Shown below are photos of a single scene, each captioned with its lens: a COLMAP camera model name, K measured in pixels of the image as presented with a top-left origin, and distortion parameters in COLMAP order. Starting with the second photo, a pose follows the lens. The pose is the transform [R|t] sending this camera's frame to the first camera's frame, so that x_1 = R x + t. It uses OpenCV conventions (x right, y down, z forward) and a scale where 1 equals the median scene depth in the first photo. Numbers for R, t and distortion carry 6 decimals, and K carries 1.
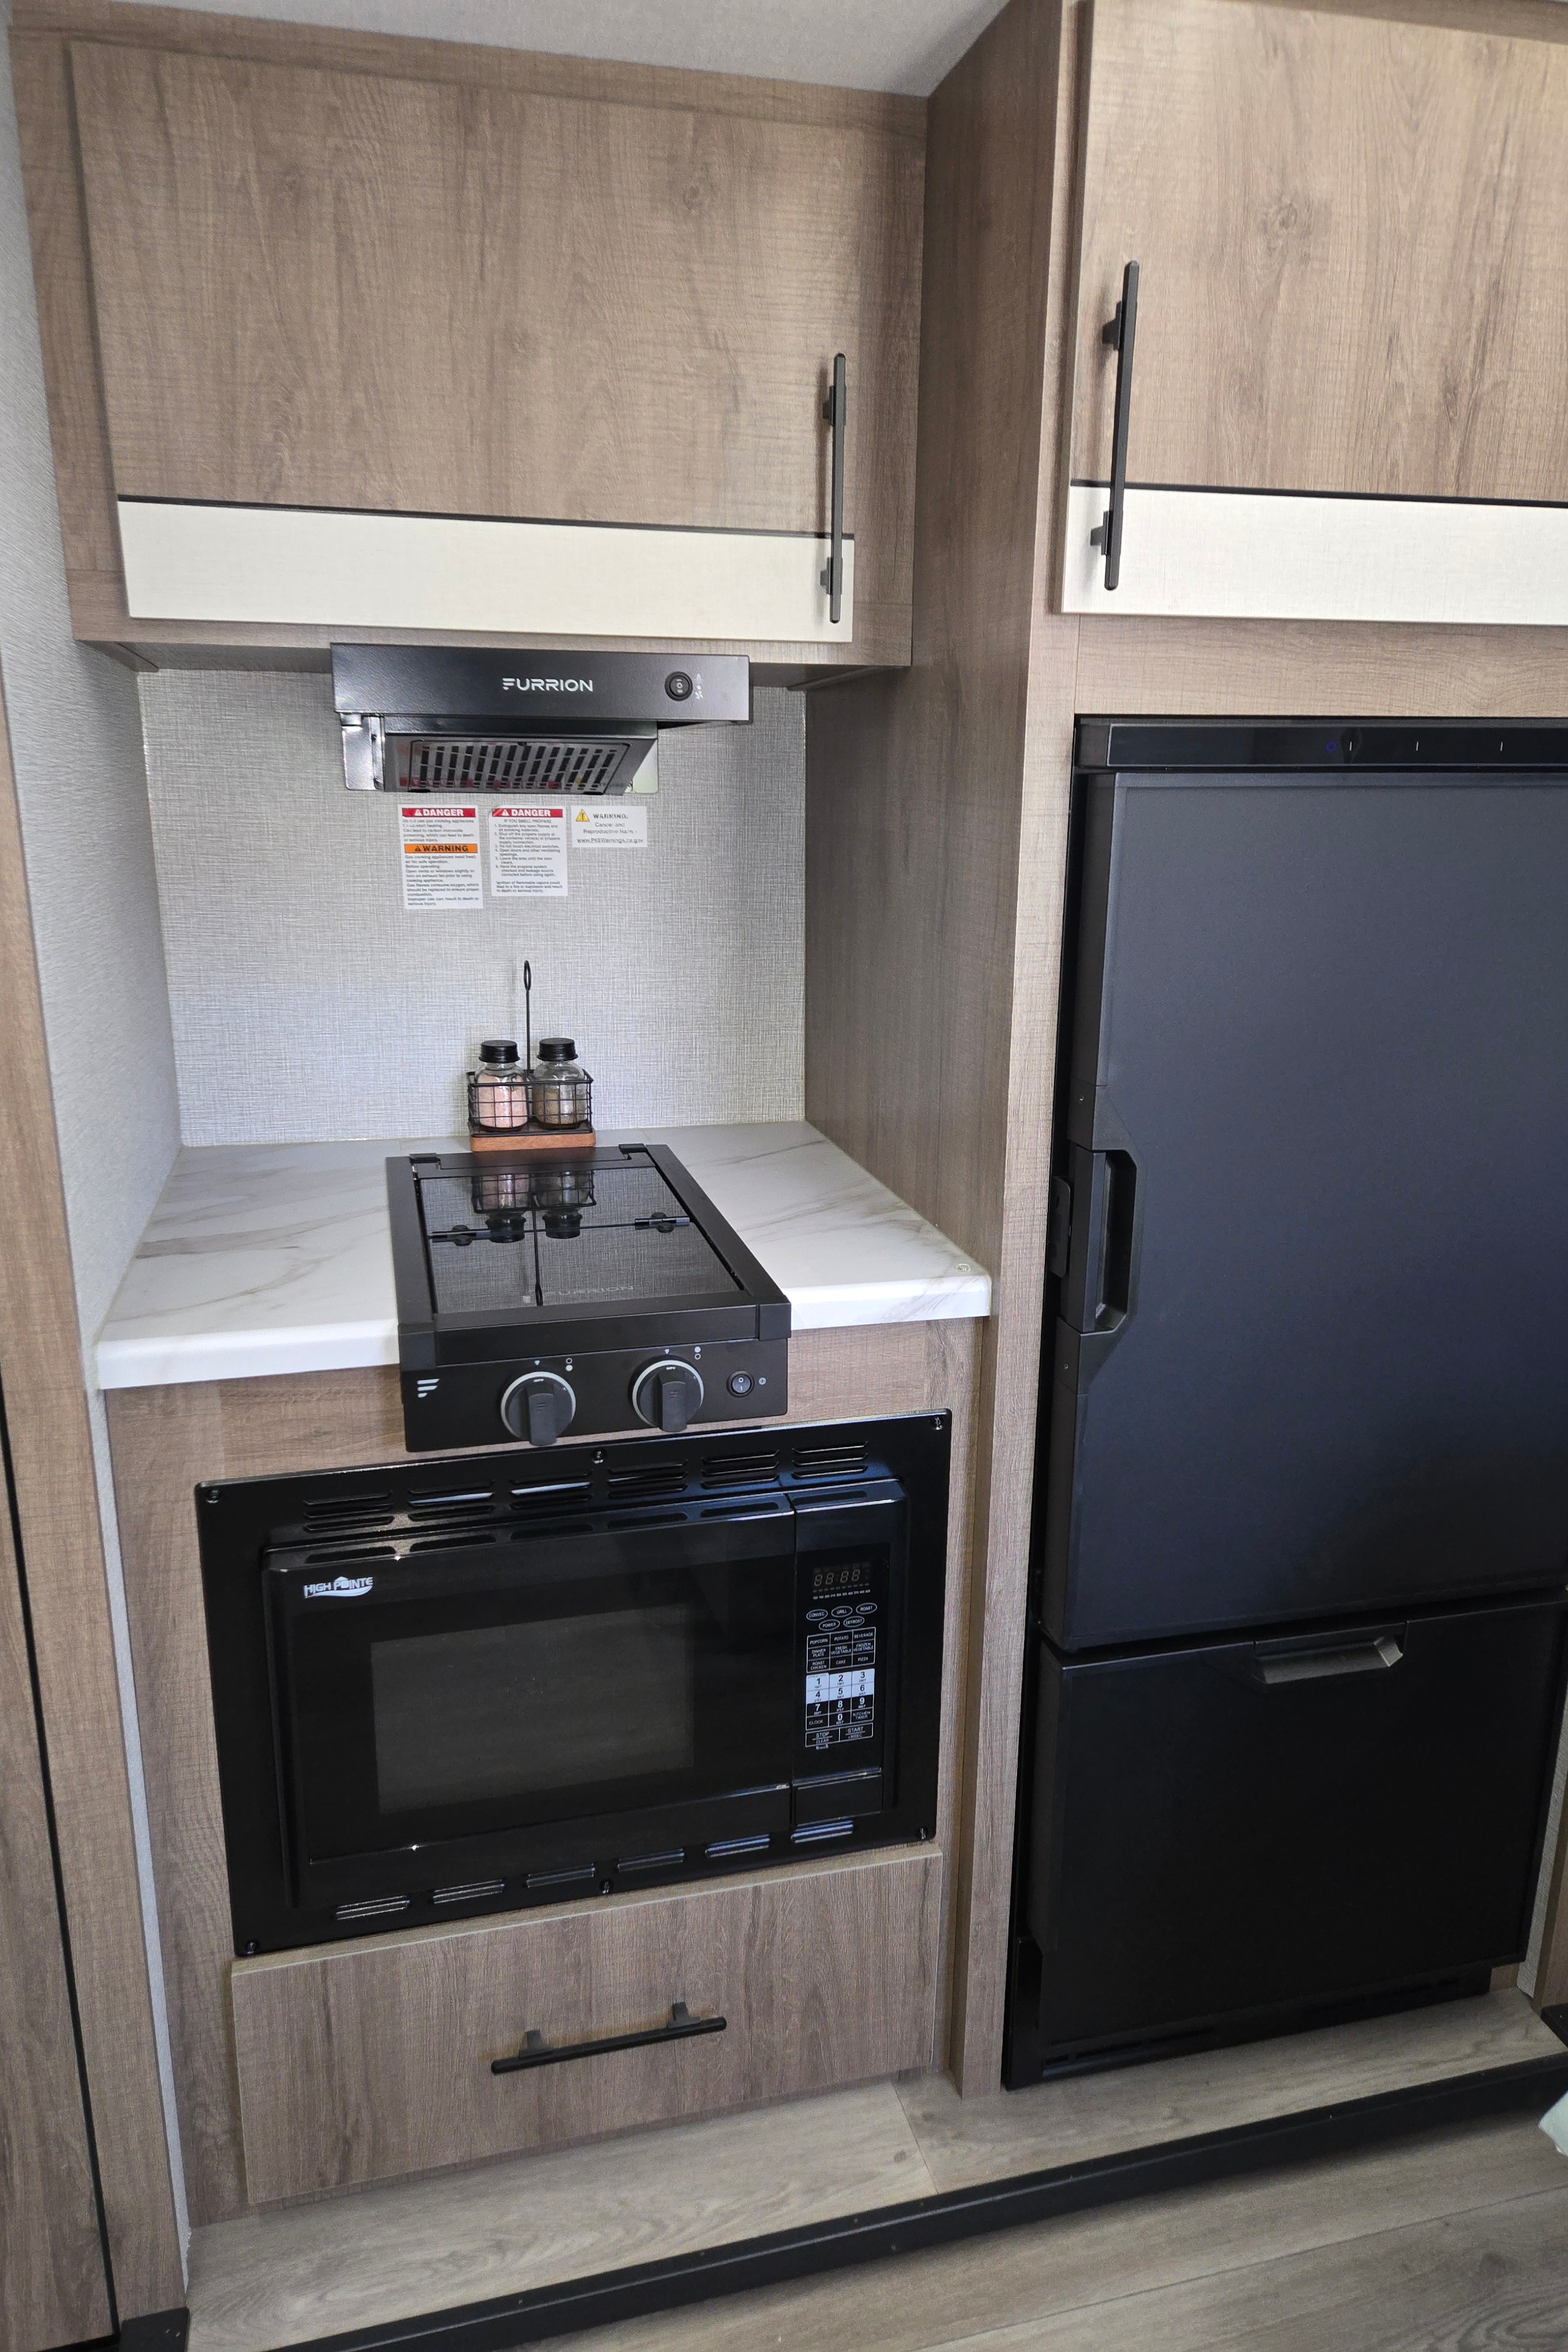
lens RADIAL K [[1565.8, 0, 787.9], [0, 1565.8, 1190.4], [0, 0, 1]] dist [0.075667, -0.065586]
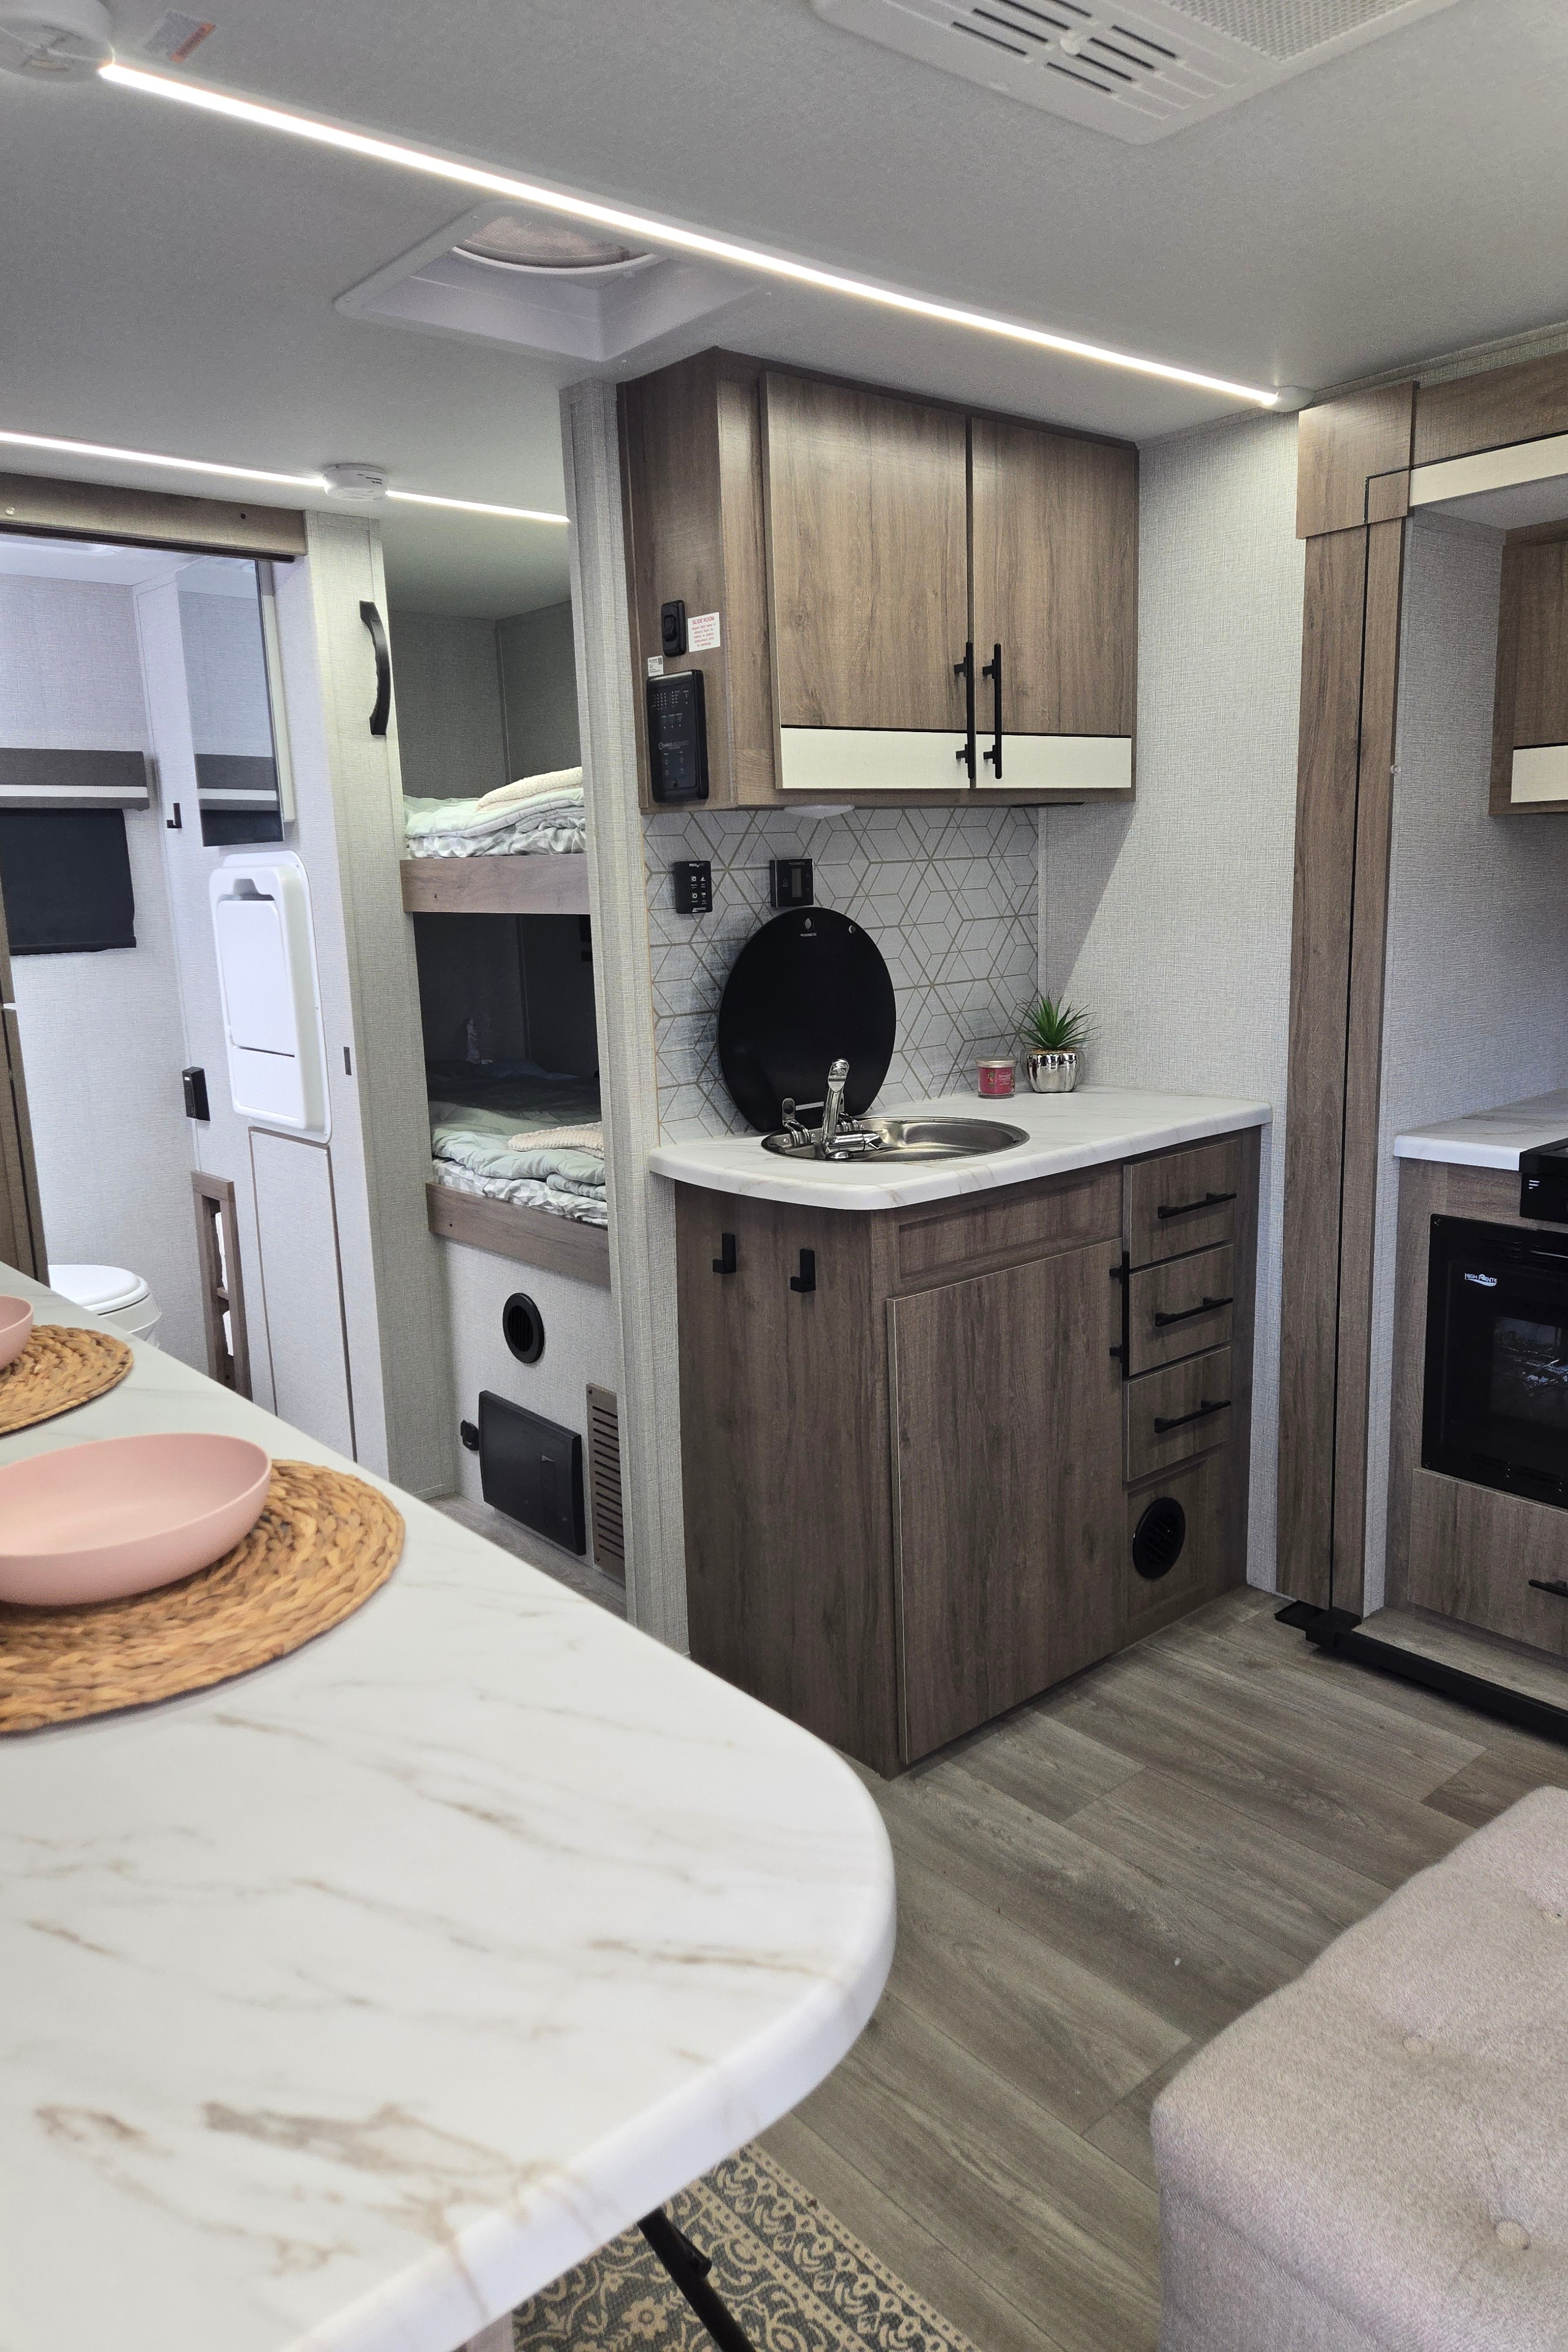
lens RADIAL K [[1565.8, 0, 772.5], [0, 1565.8, 1166.7], [0, 0, 1]] dist [0.075667, -0.065586]
pose [[0.430548, 0.144974, -0.890849, 1.020005], [-0.198311, 0.978091, 0.063328, 0.151798], [0.880512, 0.149399, 0.449865, -0.660911]]
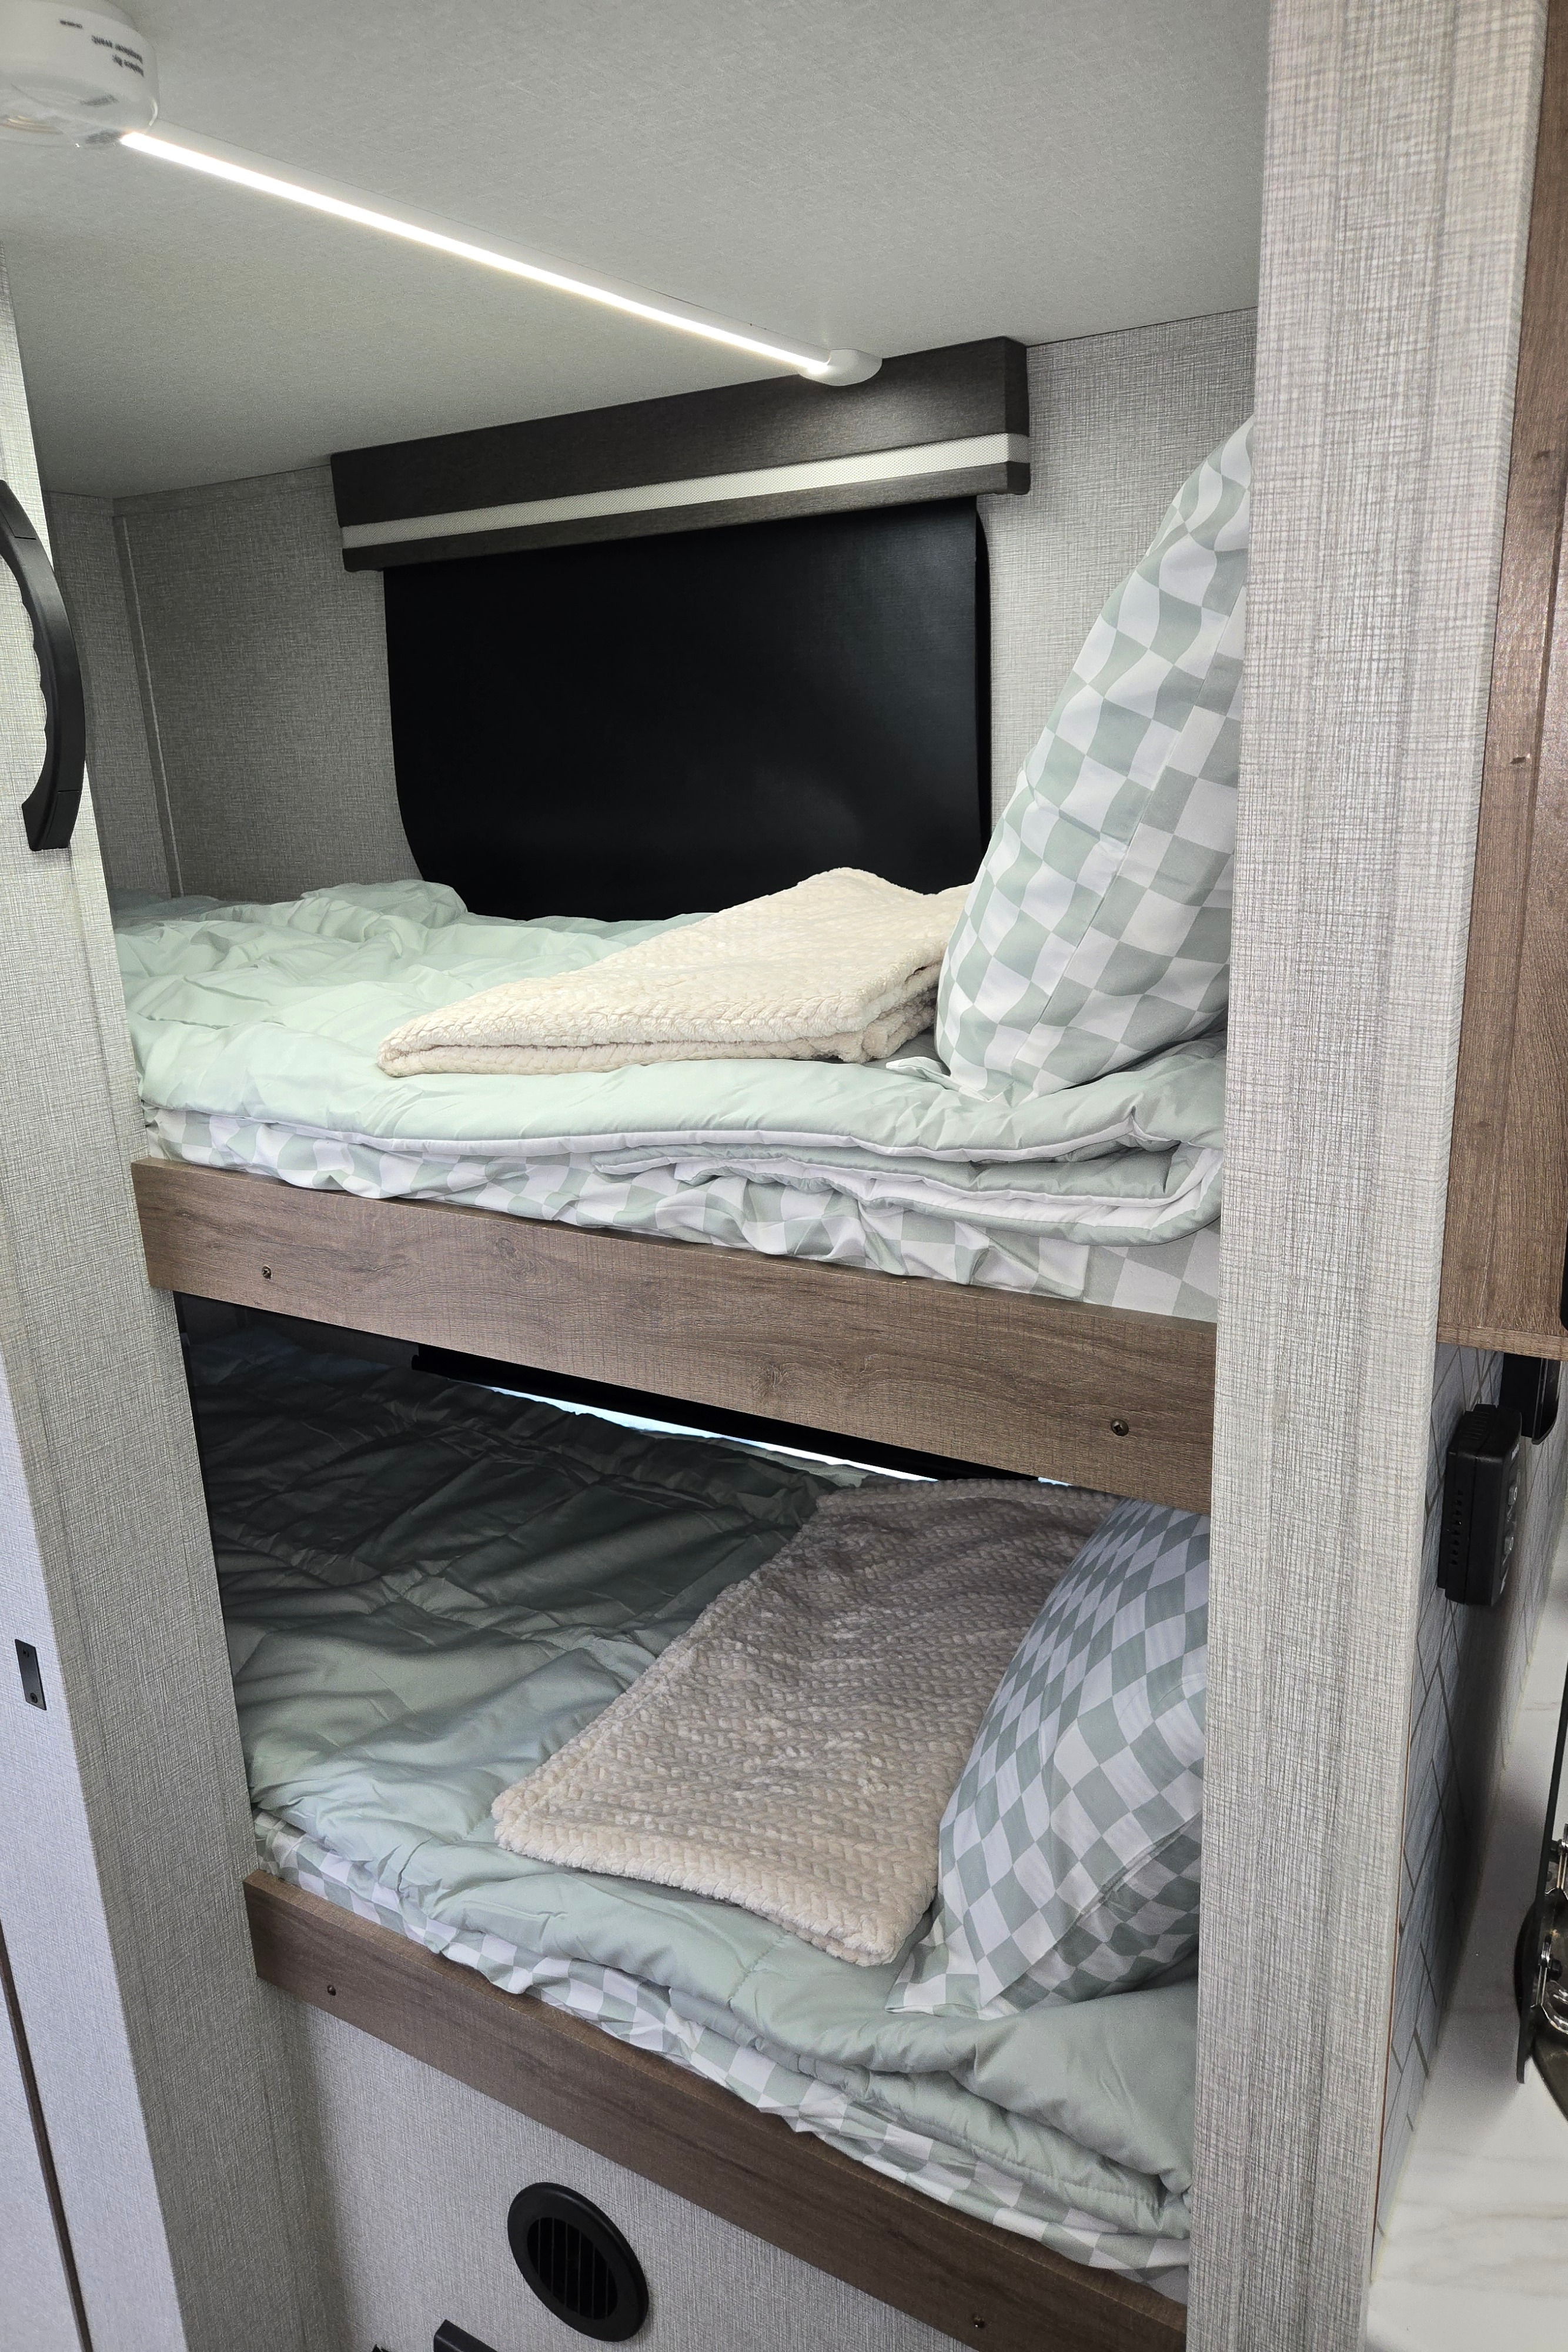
lens RADIAL K [[1565.8, 0, 777.4], [0, 1565.8, 1185.2], [0, 0, 1]] dist [0.075667, -0.065586]
pose [[0.701447, 0.157080, -0.695196, -0.527588], [-0.137938, 0.986889, 0.083810, -0.162658], [0.699246, 0.037106, 0.713917, -0.551477]]
